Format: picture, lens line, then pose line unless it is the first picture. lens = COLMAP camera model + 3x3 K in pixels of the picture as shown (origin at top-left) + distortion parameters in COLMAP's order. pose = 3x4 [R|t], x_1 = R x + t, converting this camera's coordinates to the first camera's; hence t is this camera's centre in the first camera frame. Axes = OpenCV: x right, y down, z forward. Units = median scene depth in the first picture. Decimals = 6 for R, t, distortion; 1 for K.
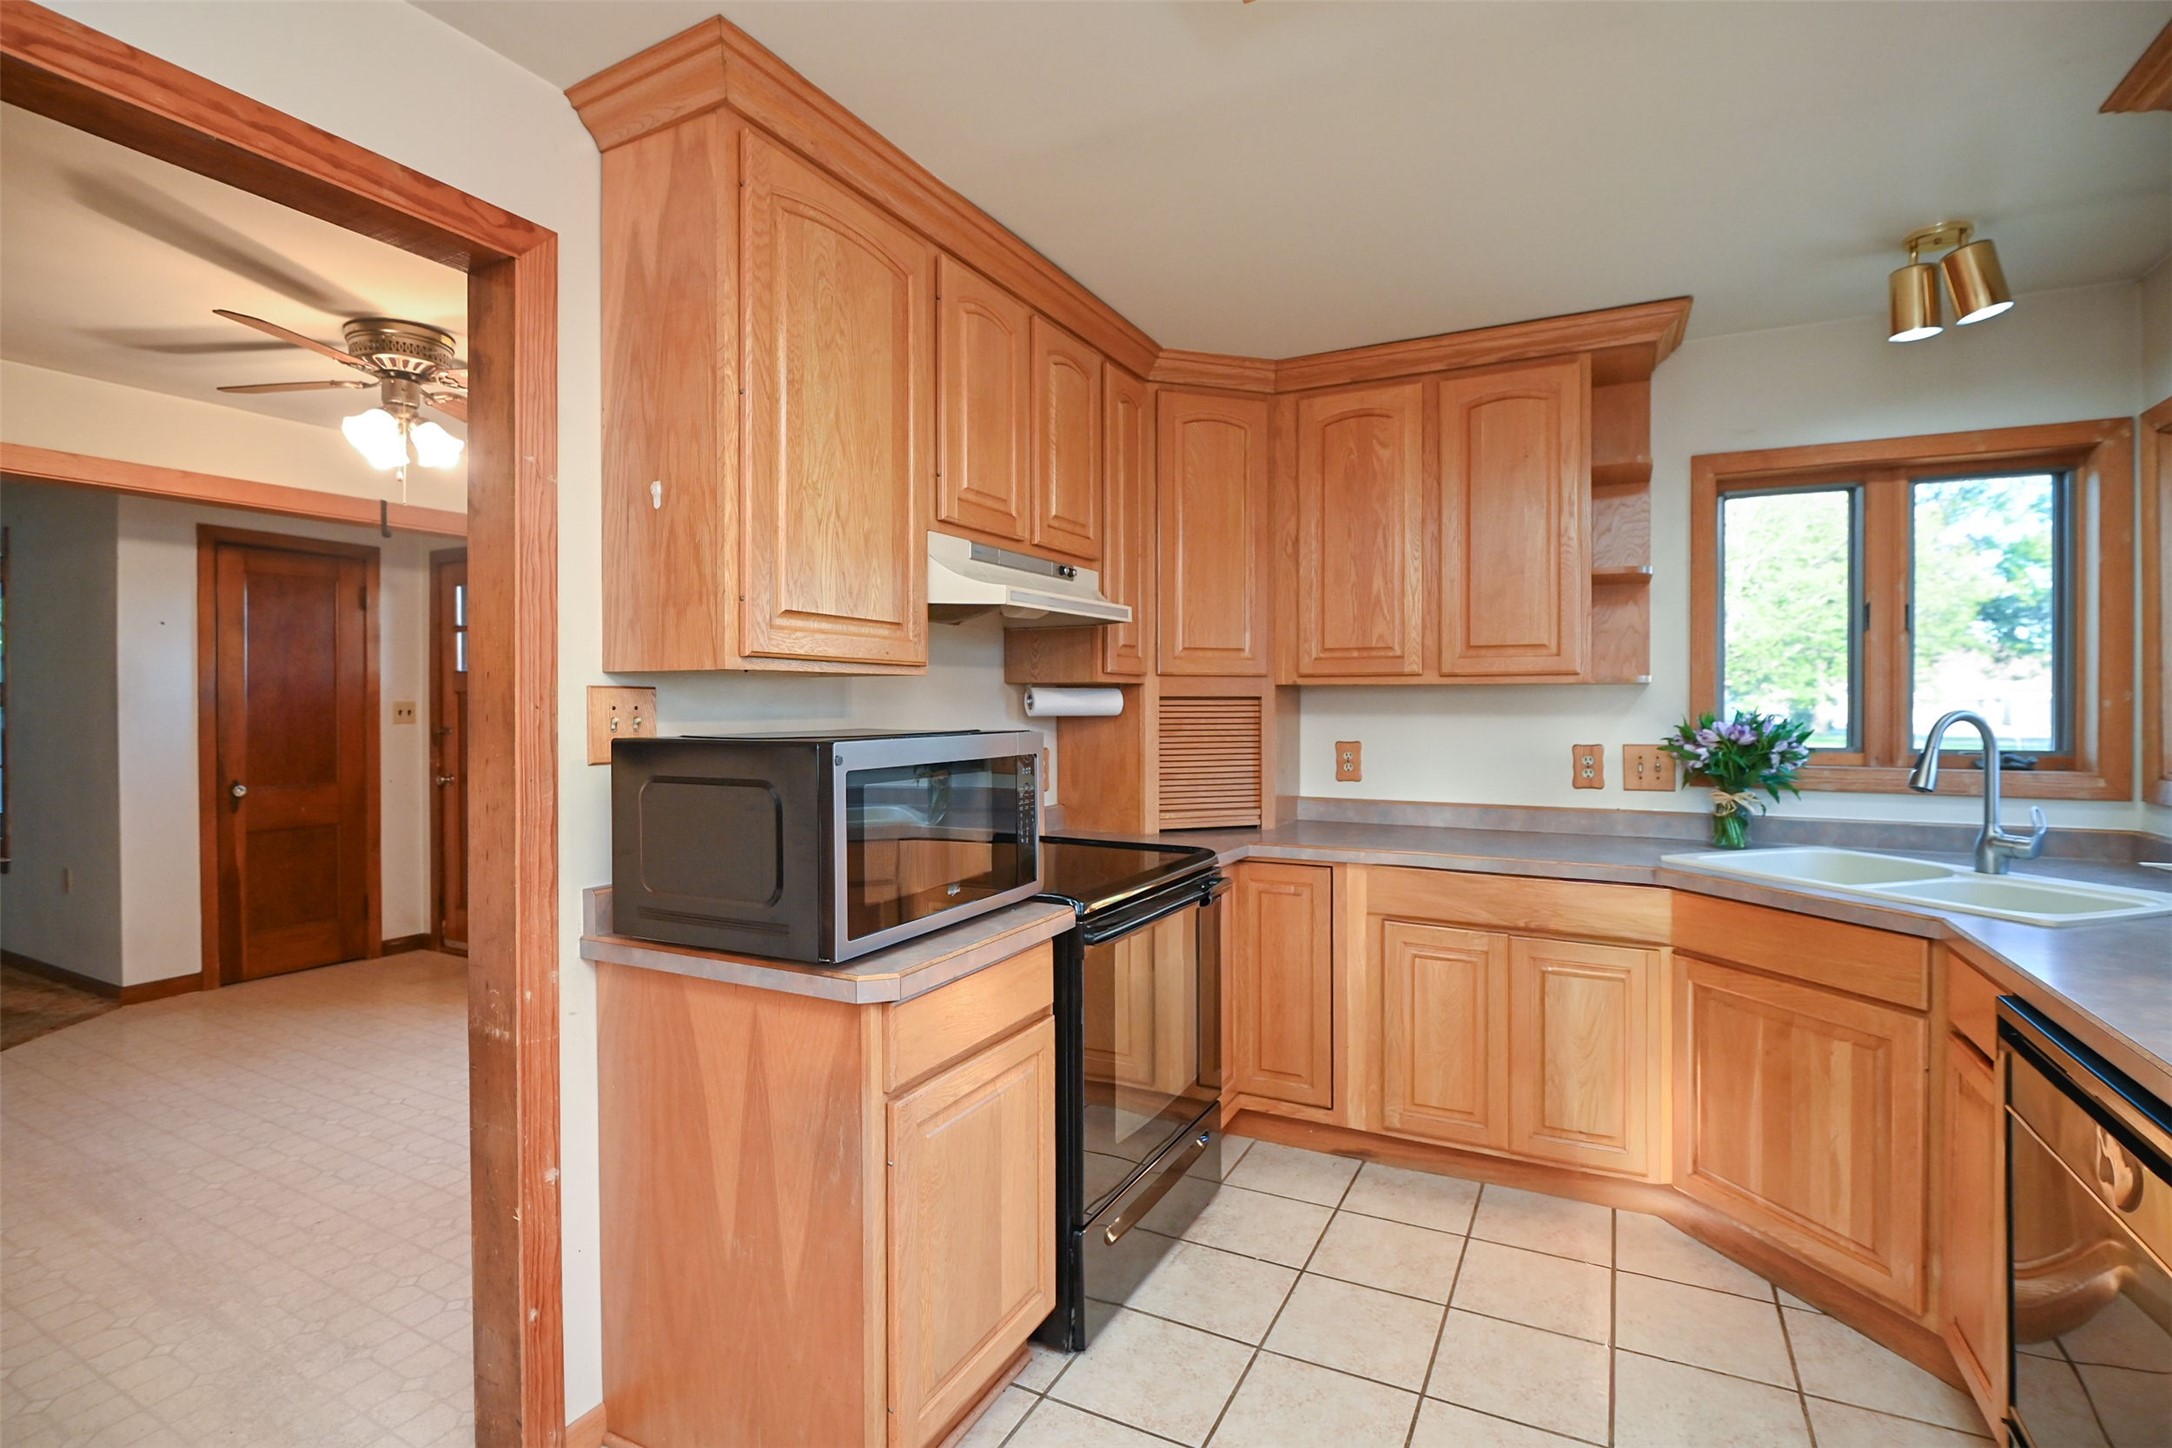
lens RADIAL K [[1015.5, 0, 1078.5], [0, 1015.5, 719.3], [0, 0, 1]] dist [-0.011357, -0.001073]
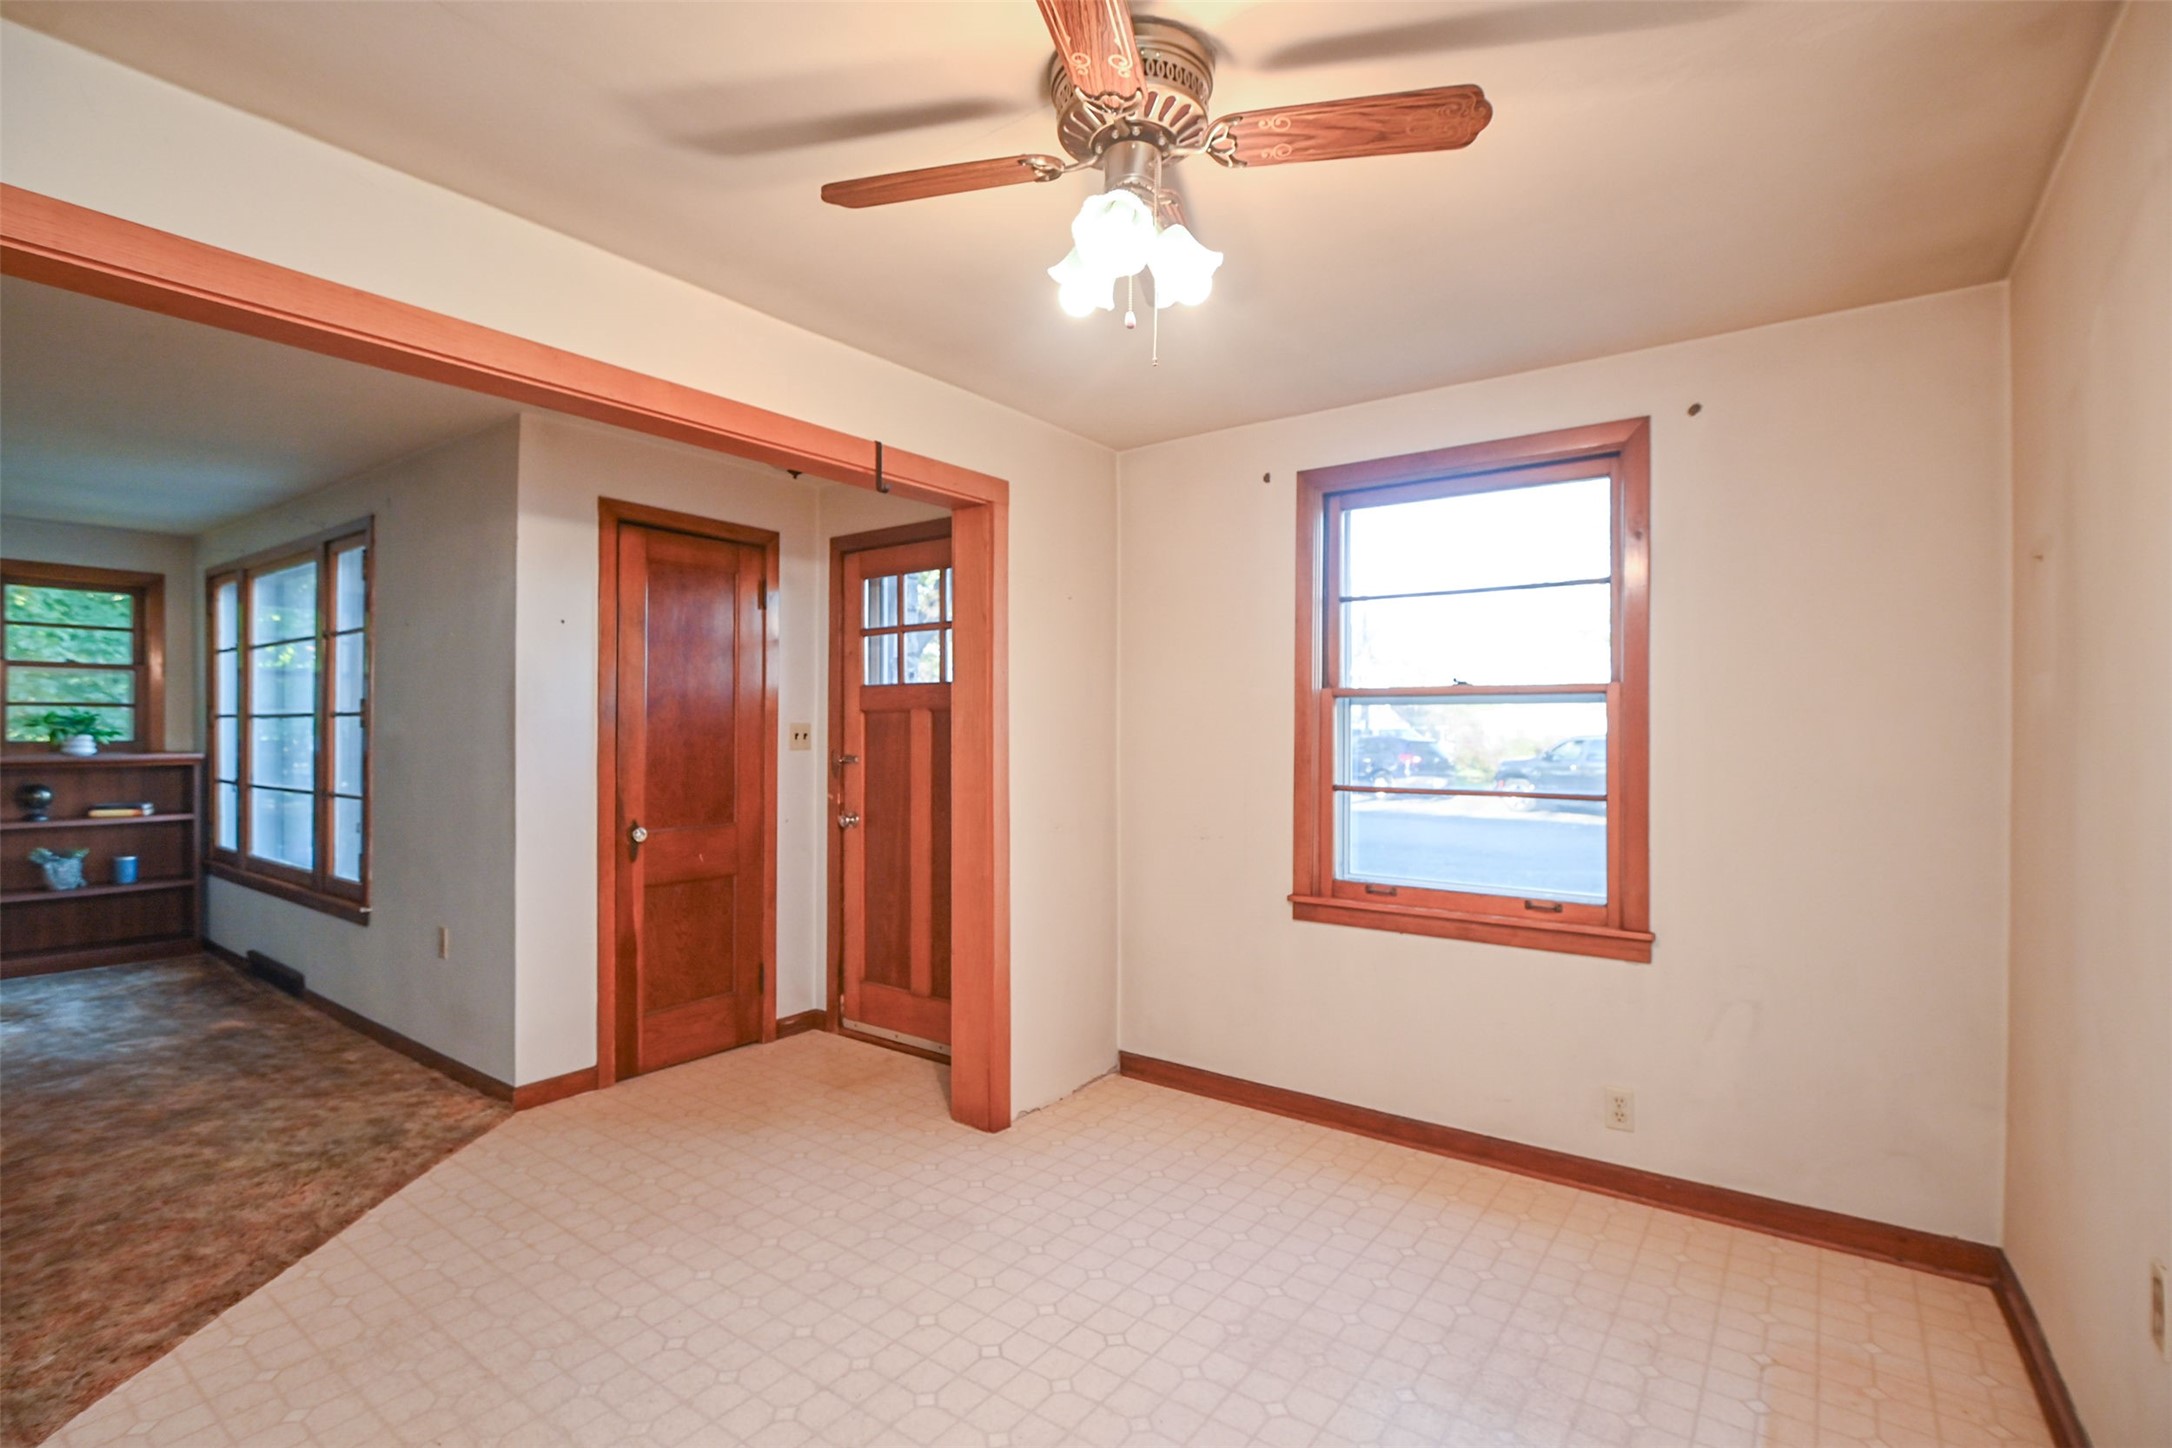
lens RADIAL K [[1015.5, 0, 1087.4], [0, 1015.5, 733.9], [0, 0, 1]] dist [-0.011357, -0.001073]
pose [[0.989089, 0.004832, -0.147239, -0.360204], [-0.006372, 0.999930, -0.009995, -0.002231], [0.147181, 0.010824, 0.989050, 0.258029]]
